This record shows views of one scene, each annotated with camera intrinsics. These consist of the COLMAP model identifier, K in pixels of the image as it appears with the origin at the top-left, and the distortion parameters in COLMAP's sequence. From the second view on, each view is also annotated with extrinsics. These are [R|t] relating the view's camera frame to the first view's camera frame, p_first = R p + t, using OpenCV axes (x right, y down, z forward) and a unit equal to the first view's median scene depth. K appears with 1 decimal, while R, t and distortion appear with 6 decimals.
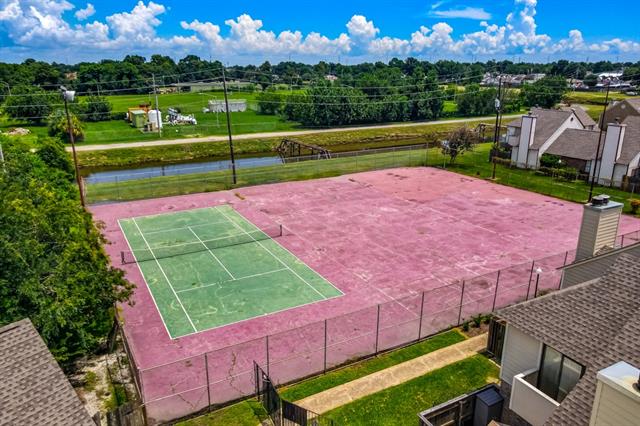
lens RADIAL K [[471.9, 0, 320.0], [0, 471.9, 213.0], [0, 0, 1]] dist [0.005530, 0.002861]
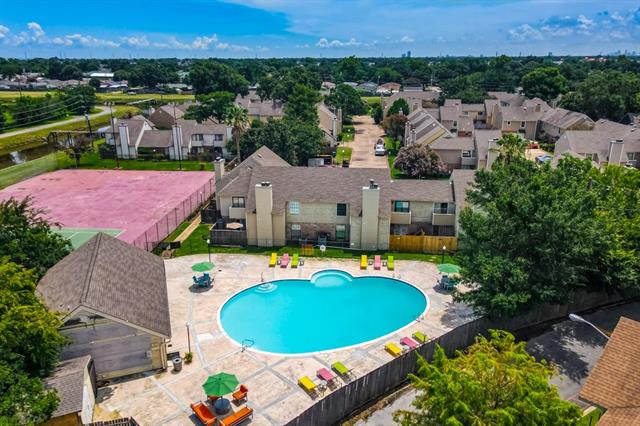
lens RADIAL K [[471.9, 0, 320.0], [0, 471.9, 213.0], [0, 0, 1]] dist [0.005530, 0.002861]
pose [[0.555285, -0.257117, 0.790917, -0.493971], [0.246476, 0.959163, 0.138766, 0.015355], [-0.794297, 0.117887, 0.595982, -0.399870]]
